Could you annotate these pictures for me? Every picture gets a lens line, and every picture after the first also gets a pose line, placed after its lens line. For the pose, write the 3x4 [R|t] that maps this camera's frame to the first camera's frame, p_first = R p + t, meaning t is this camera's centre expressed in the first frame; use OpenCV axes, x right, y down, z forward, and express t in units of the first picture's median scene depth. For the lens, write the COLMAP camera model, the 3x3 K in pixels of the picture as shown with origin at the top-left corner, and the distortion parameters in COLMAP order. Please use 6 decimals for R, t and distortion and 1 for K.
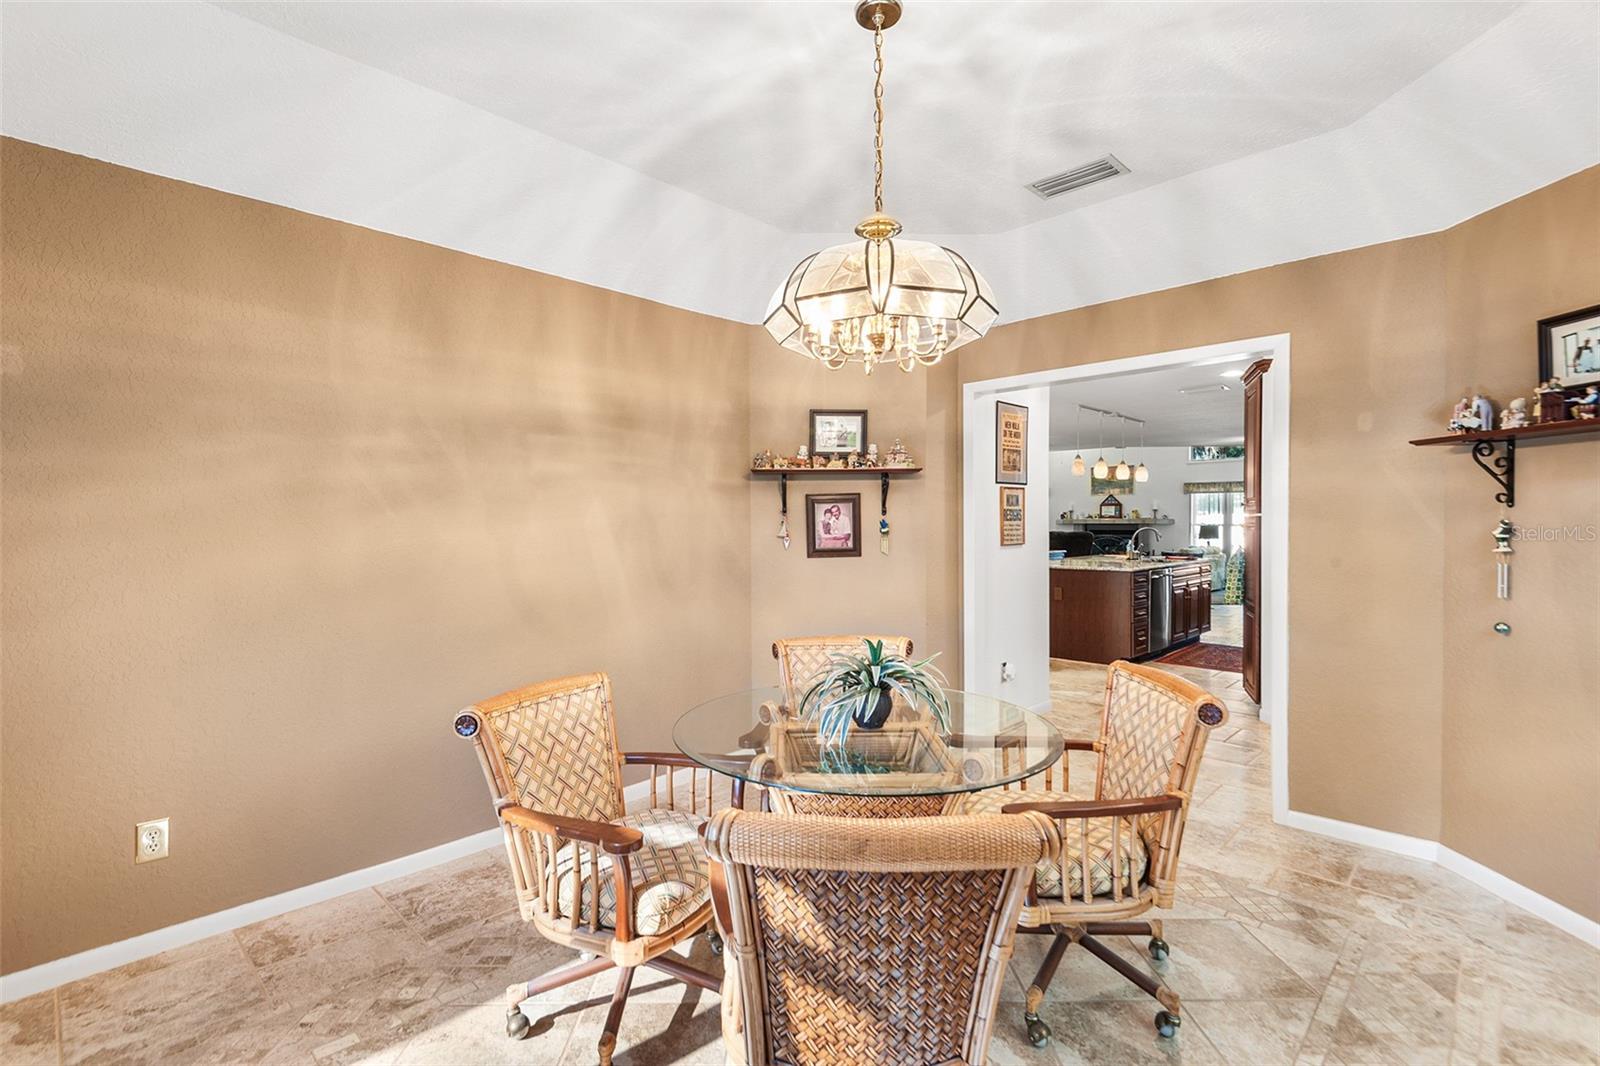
lens RADIAL K [[735.8, 0, 792.0], [0, 735.8, 533.6], [0, 0, 1]] dist [0.038192, -0.022334]
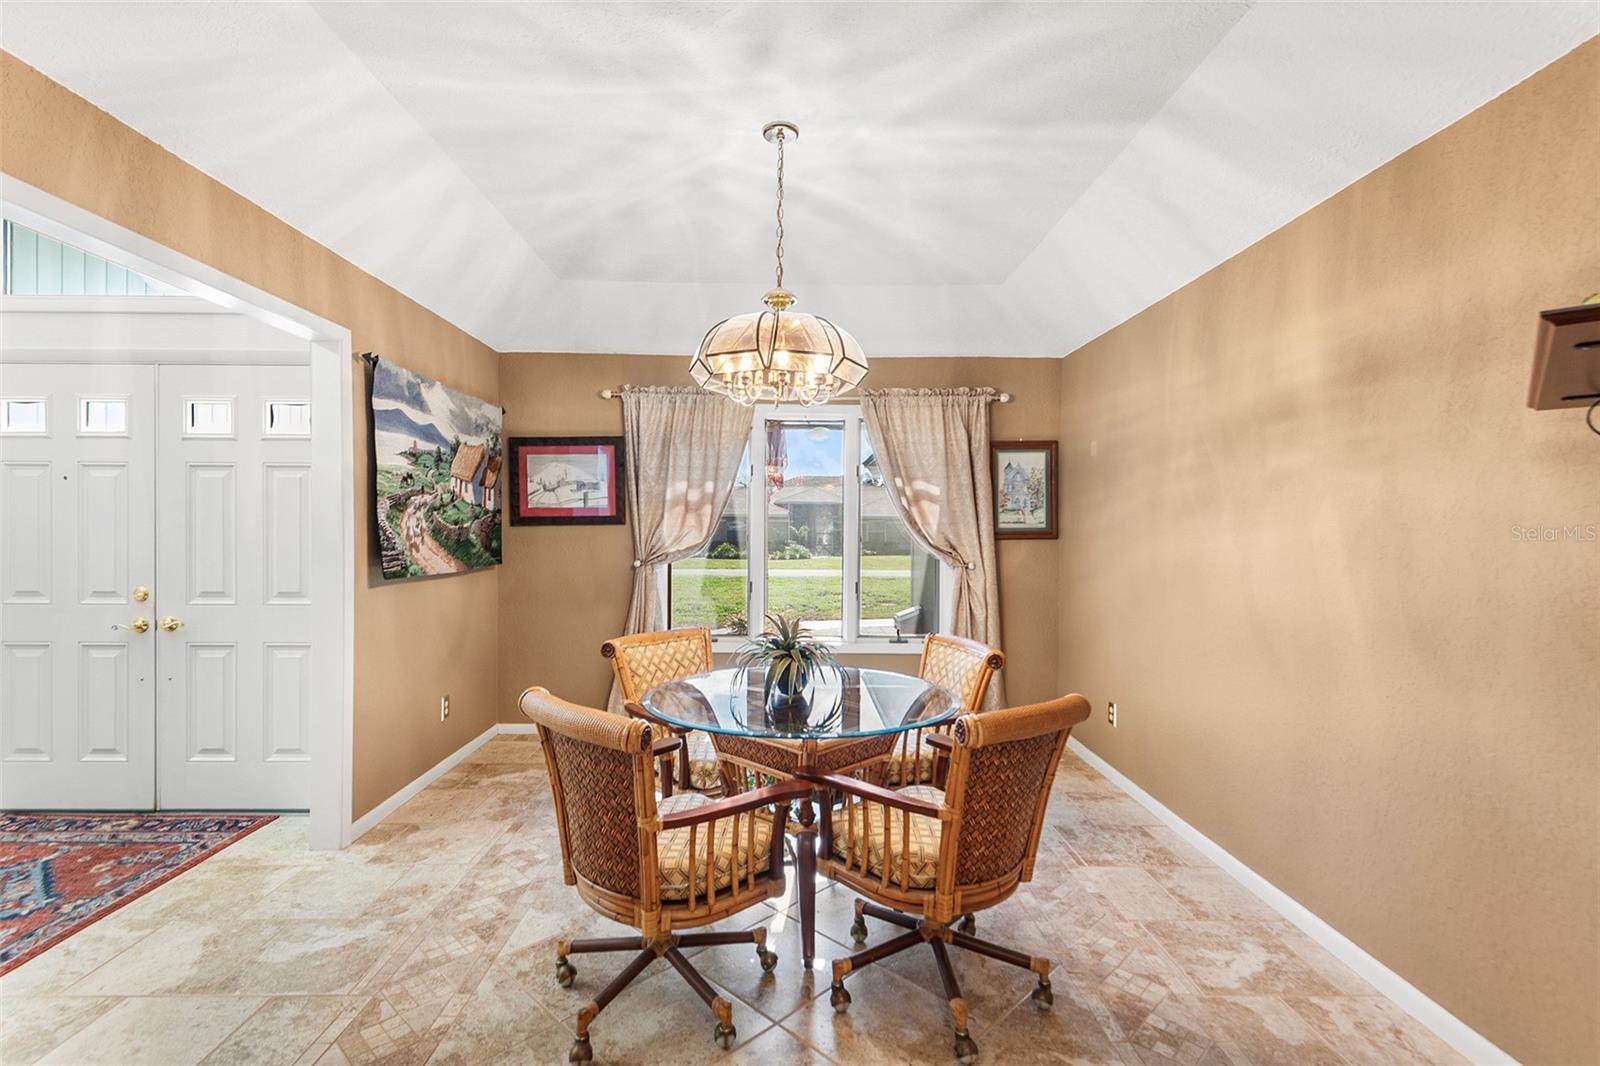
lens RADIAL K [[735.8, 0, 792.0], [0, 735.8, 533.6], [0, 0, 1]] dist [0.038192, -0.022334]
pose [[-0.709513, 0.003319, -0.704684, 0.551431], [-0.018379, 0.999562, 0.023212, -0.018395], [0.704453, 0.029421, -0.709141, 1.058807]]
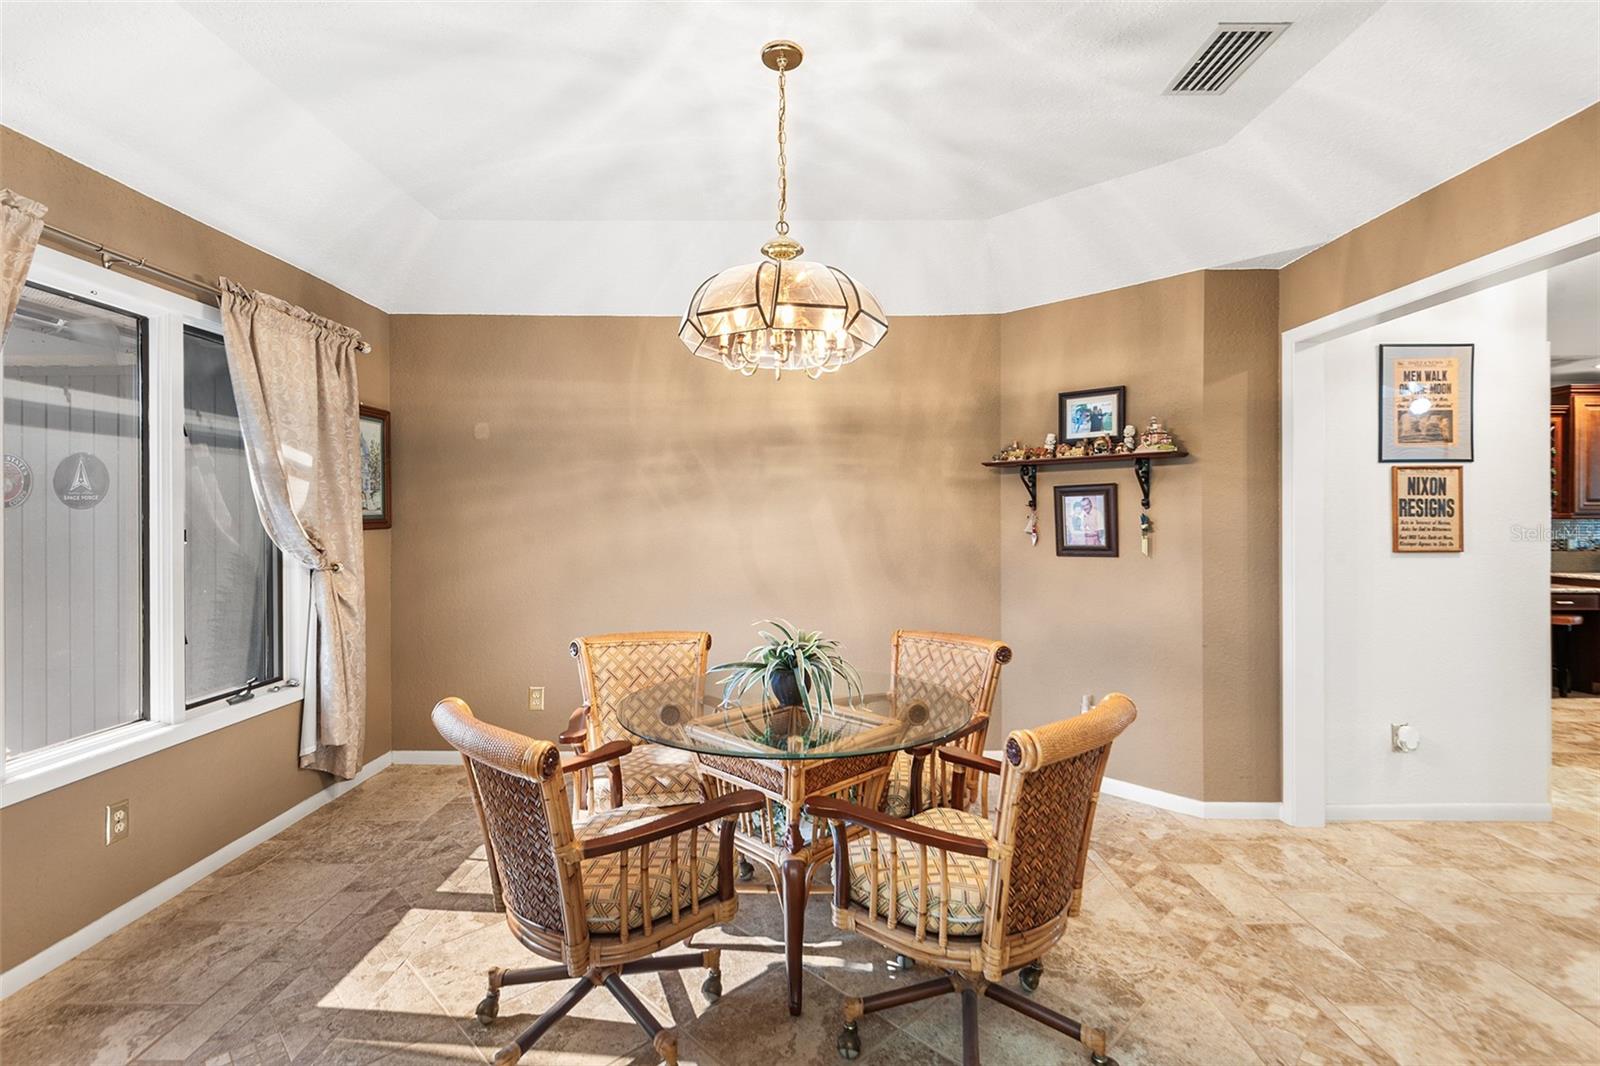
lens RADIAL K [[740.1, 0, 792.6], [0, 740.1, 520.2], [0, 0, 1]] dist [0.036677, -0.024560]
pose [[0.697167, 0.005860, -0.716884, 0.503900], [-0.013791, 0.999891, -0.005239, -0.002086], [0.716776, 0.013539, 0.697172, 0.133715]]
